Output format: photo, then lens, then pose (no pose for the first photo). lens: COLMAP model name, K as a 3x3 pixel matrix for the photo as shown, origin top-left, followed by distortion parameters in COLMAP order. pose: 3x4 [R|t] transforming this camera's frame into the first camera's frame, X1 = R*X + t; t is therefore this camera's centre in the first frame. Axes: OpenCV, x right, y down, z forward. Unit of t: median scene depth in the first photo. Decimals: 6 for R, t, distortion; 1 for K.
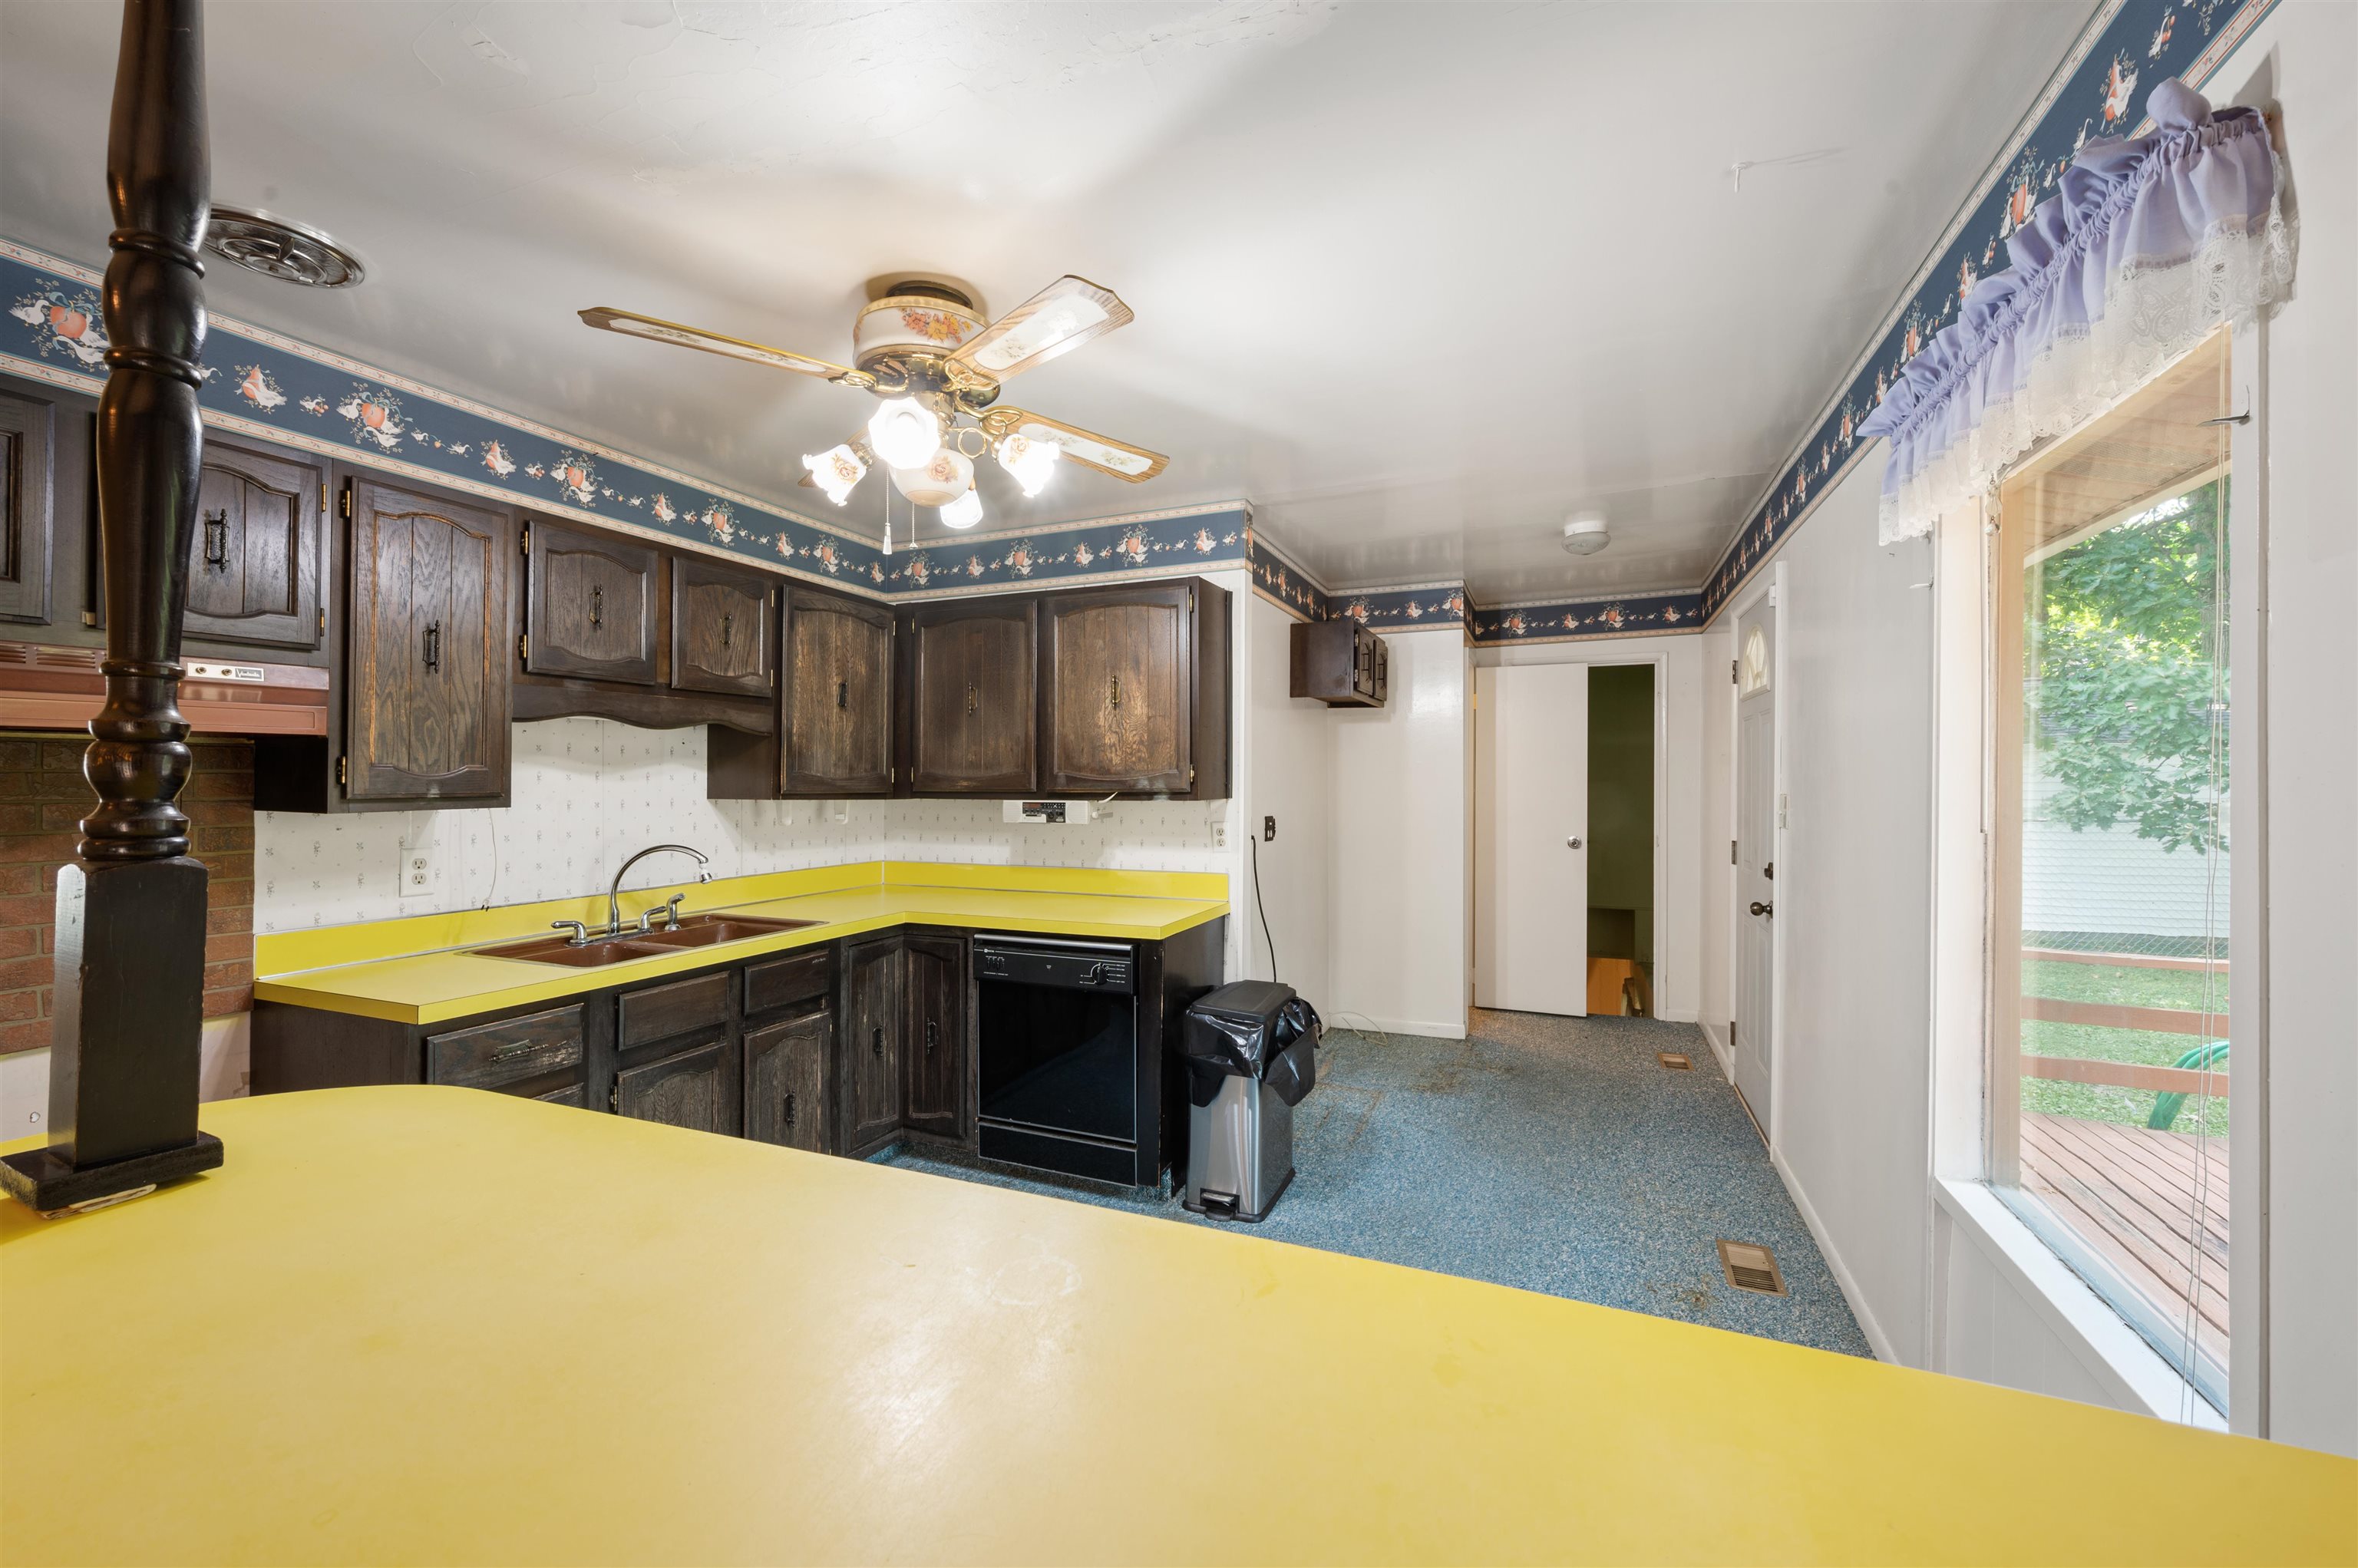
lens RADIAL K [[930.0, 0, 1177.0], [0, 930.0, 789.5], [0, 0, 1]] dist [-0.000484, -0.000058]
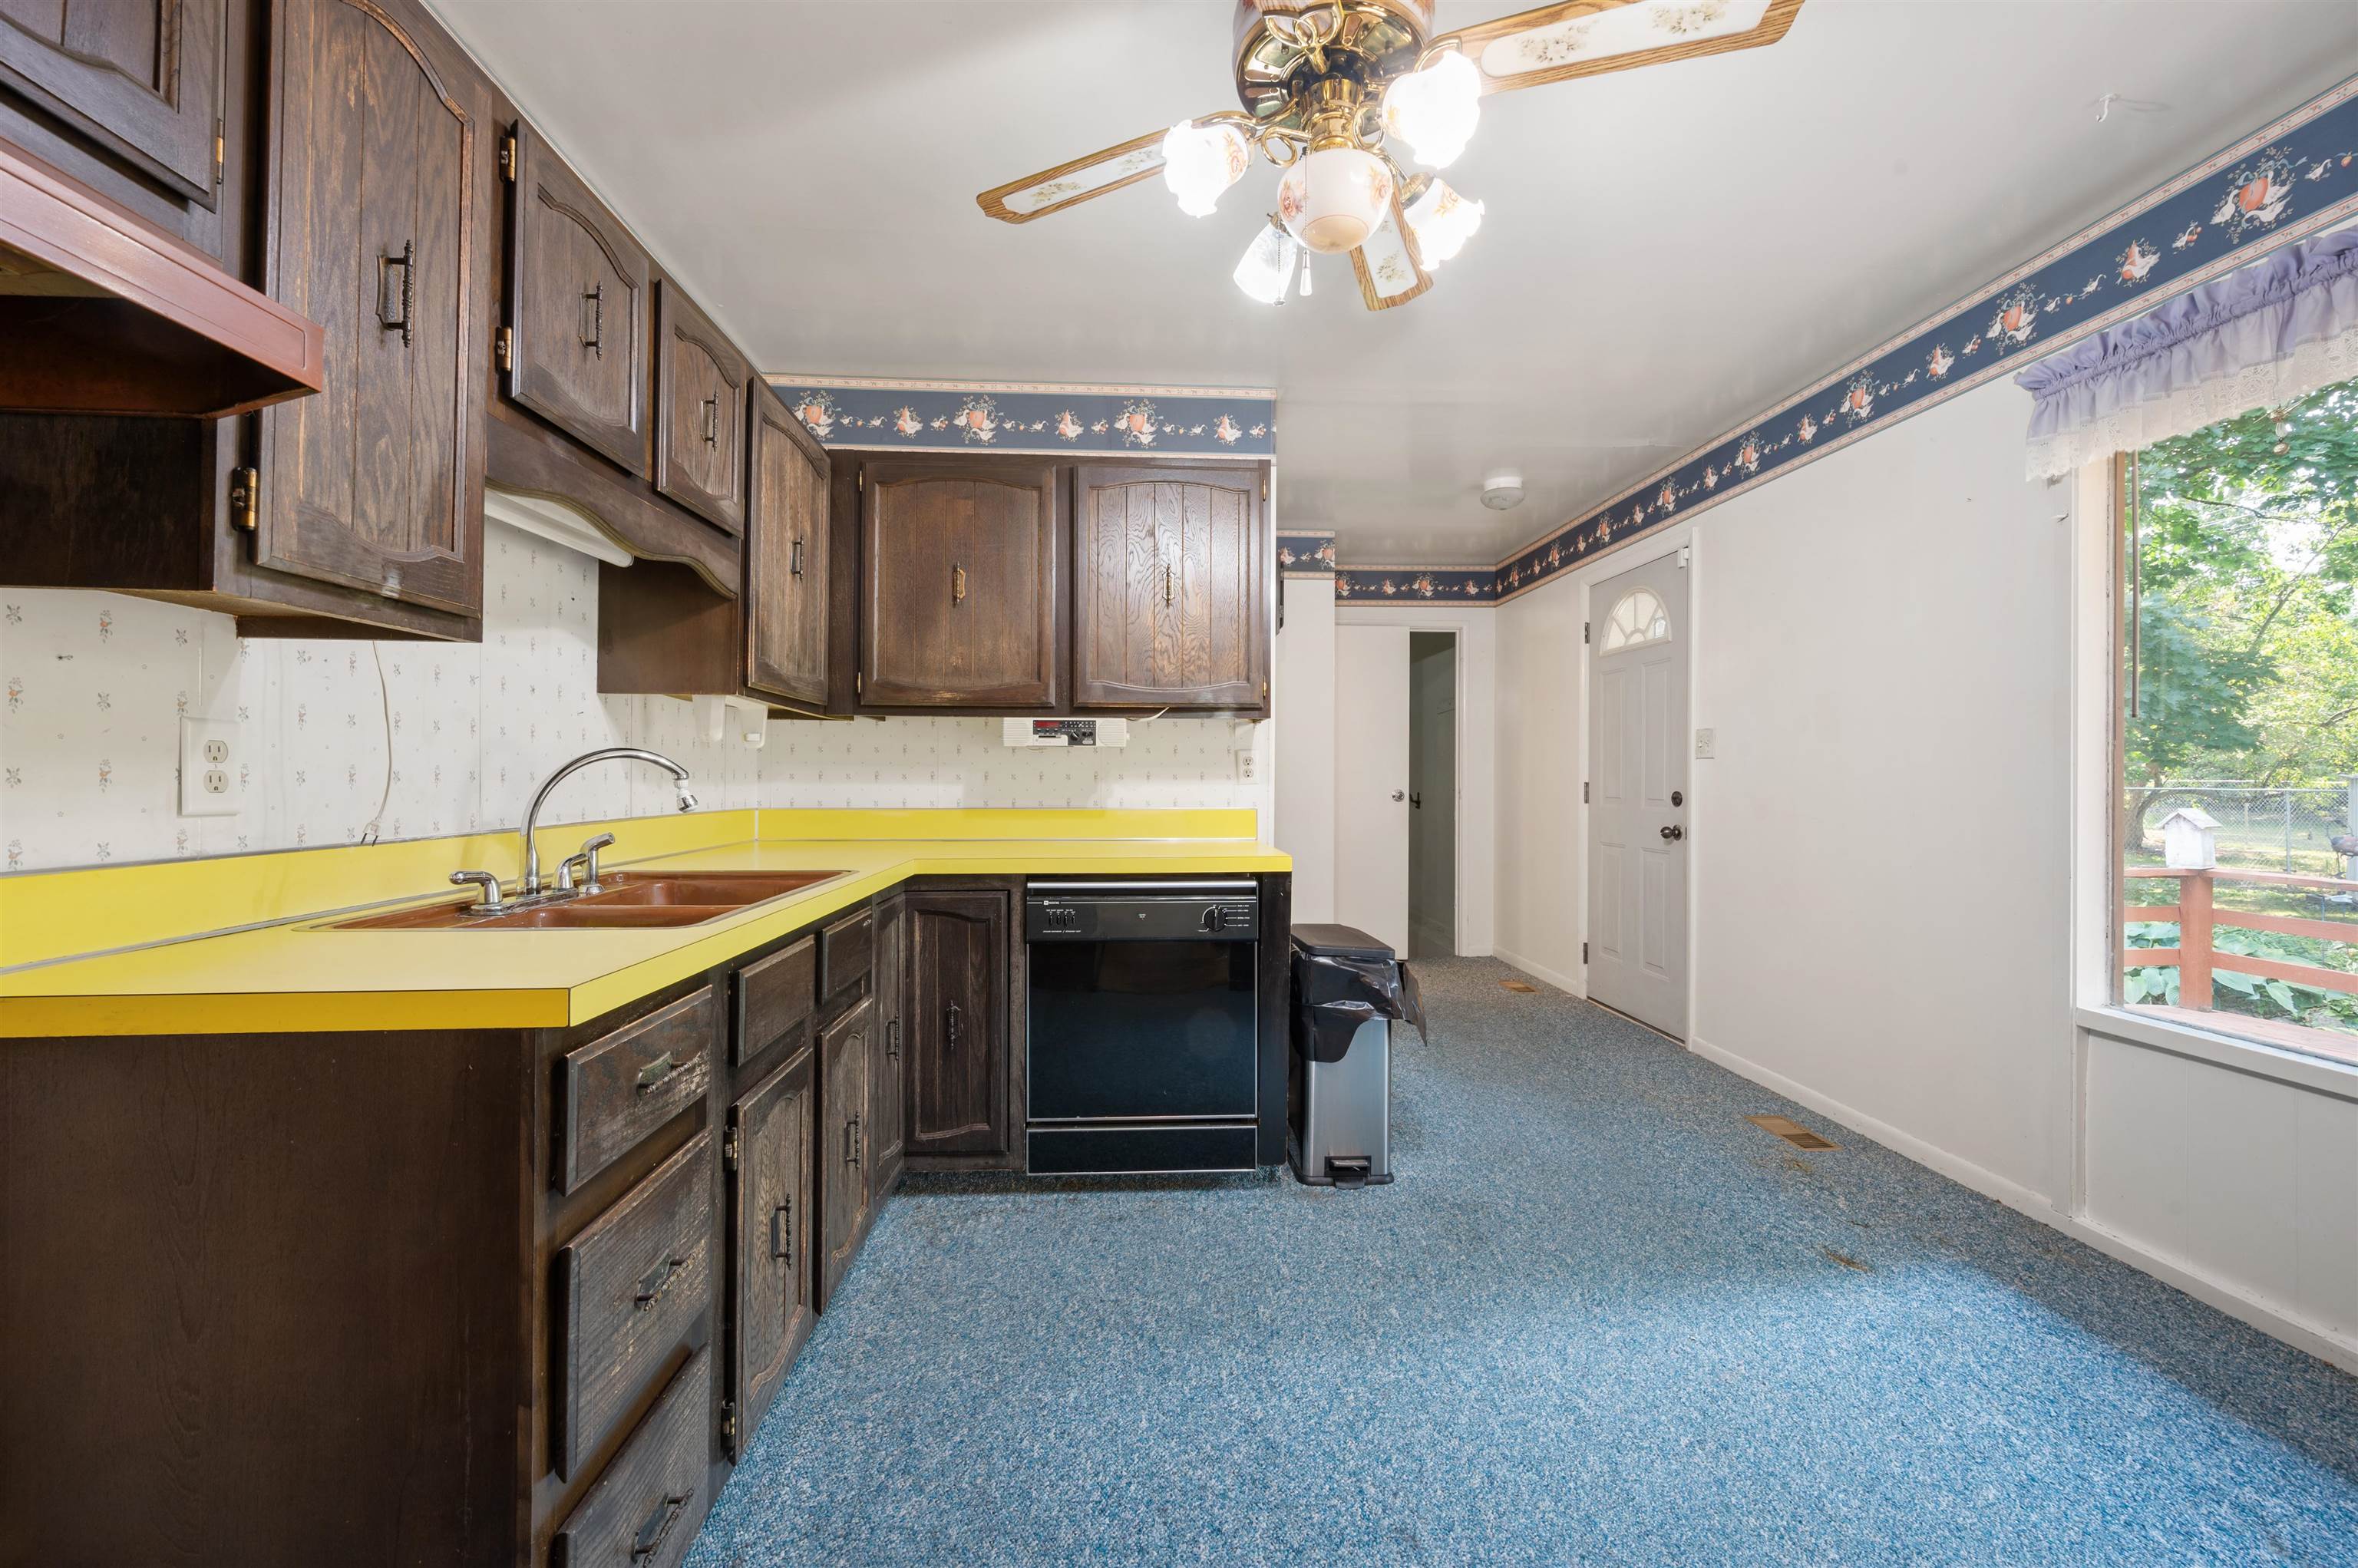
lens RADIAL K [[942.7, 0, 1179.0], [0, 942.7, 784.0], [0, 0, 1]] dist [0.000416, 0.000114]
pose [[0.894375, 0.000680, 0.447317, -0.434646], [0.000746, 0.999995, -0.003013, 0.074026], [-0.447317, 0.003029, 0.894370, 0.242605]]
